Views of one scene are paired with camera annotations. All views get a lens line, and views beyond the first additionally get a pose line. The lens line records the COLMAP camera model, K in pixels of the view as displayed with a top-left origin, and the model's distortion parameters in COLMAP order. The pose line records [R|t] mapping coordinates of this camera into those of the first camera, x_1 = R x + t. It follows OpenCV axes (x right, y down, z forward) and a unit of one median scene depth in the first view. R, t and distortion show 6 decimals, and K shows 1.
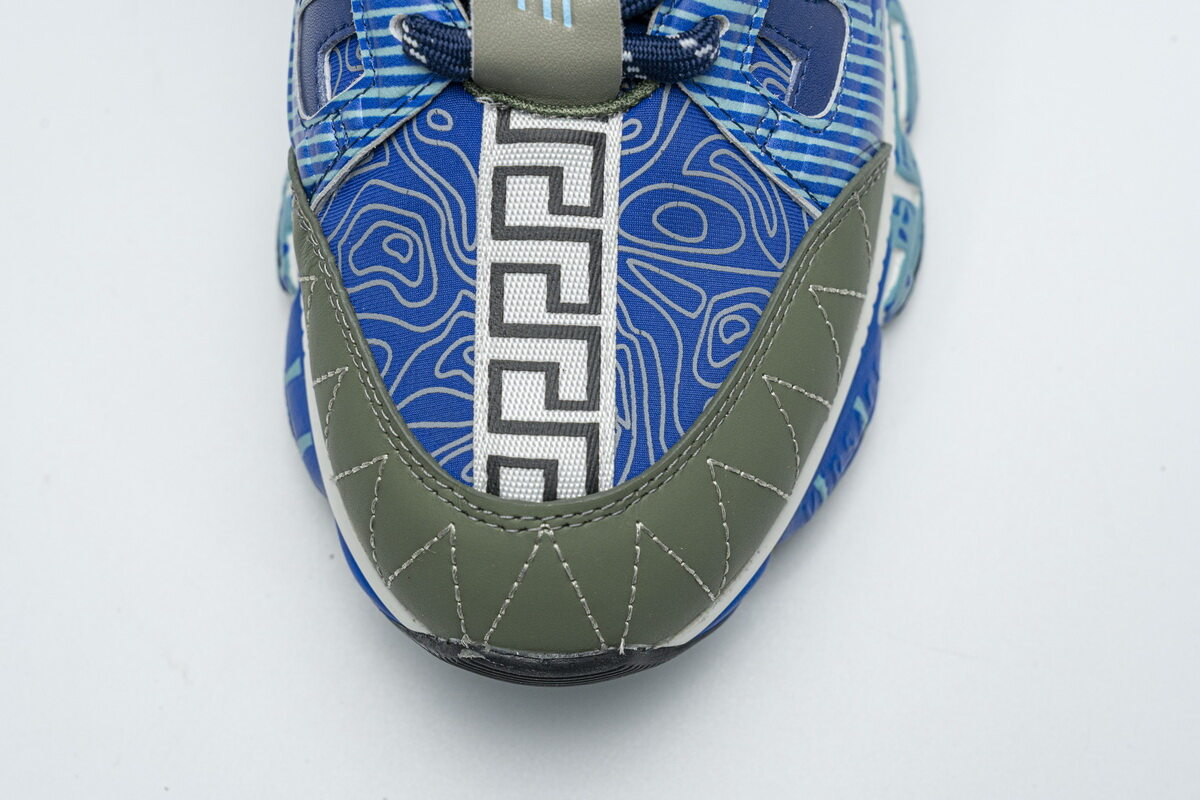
lens RADIAL K [[2306.6, 0, 593.6], [0, 2306.6, 394.7], [0, 0, 1]] dist [-0.001234, 0.000000]
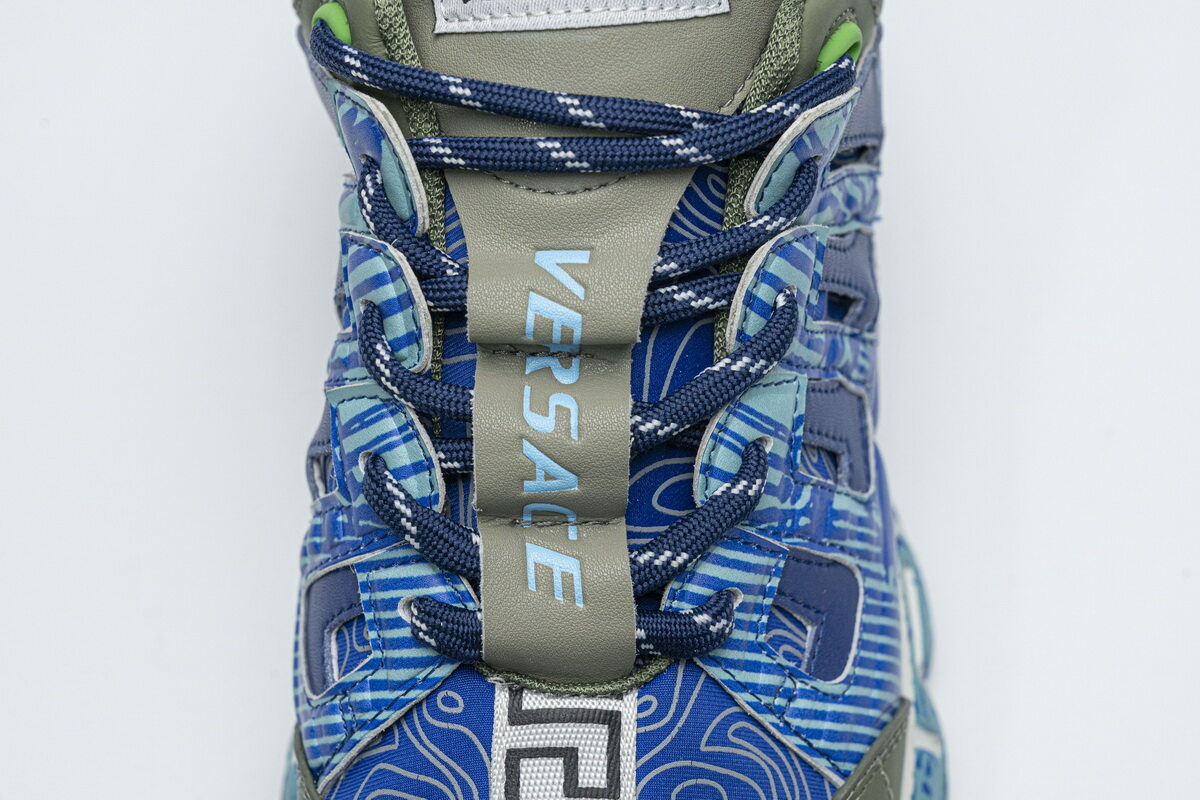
lens RADIAL K [[2306.6, 0, 600.1], [0, 2306.6, 400.9], [0, 0, 1]] dist [-0.001234, 0.000000]
pose [[0.999651, -0.025481, 0.006901, -0.006768], [0.026327, 0.981569, -0.189288, -0.057429], [-0.001951, 0.189404, 0.981897, 0.017943]]
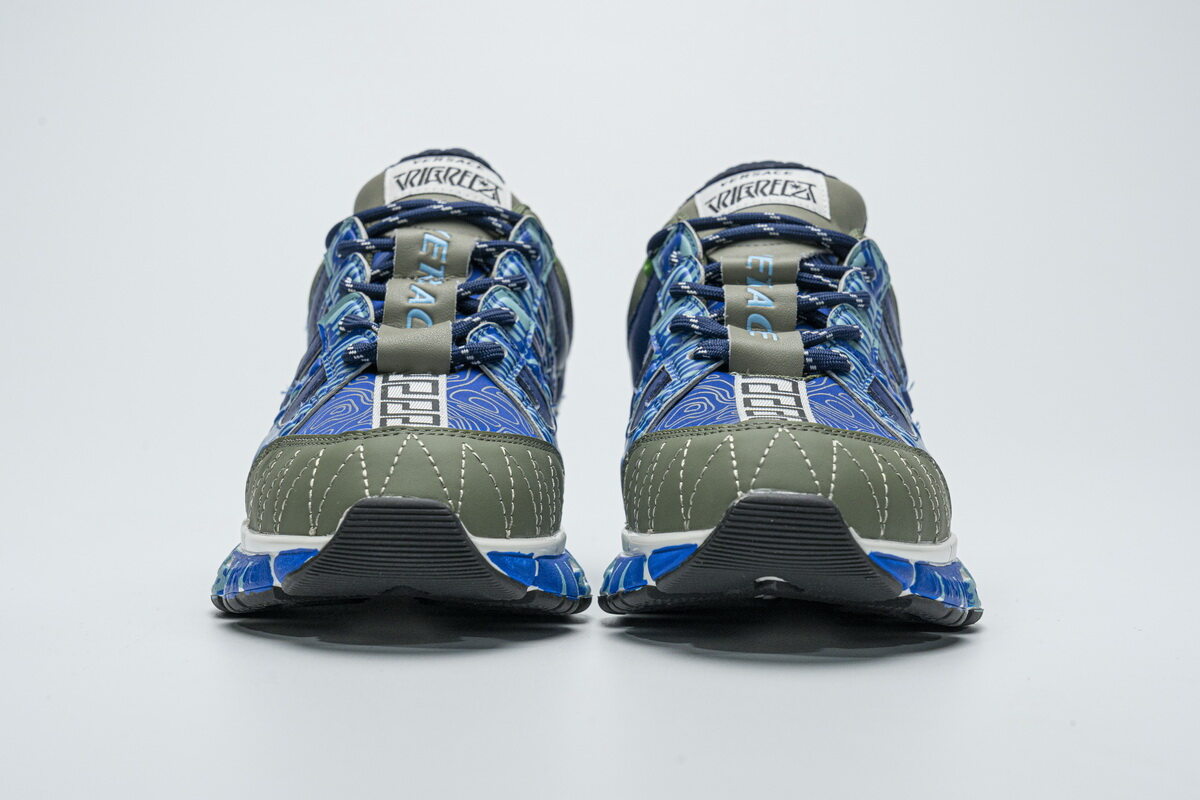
lens RADIAL K [[2177.8, 0, 598.7], [0, 2177.8, 399.7], [0, 0, 1]] dist [-0.051777, 0.000000]
pose [[0.999907, 0.013578, 0.000951, -0.165312], [-0.003267, 0.307244, -0.951625, 1.655026], [-0.013214, 0.951534, 0.307260, 0.442608]]
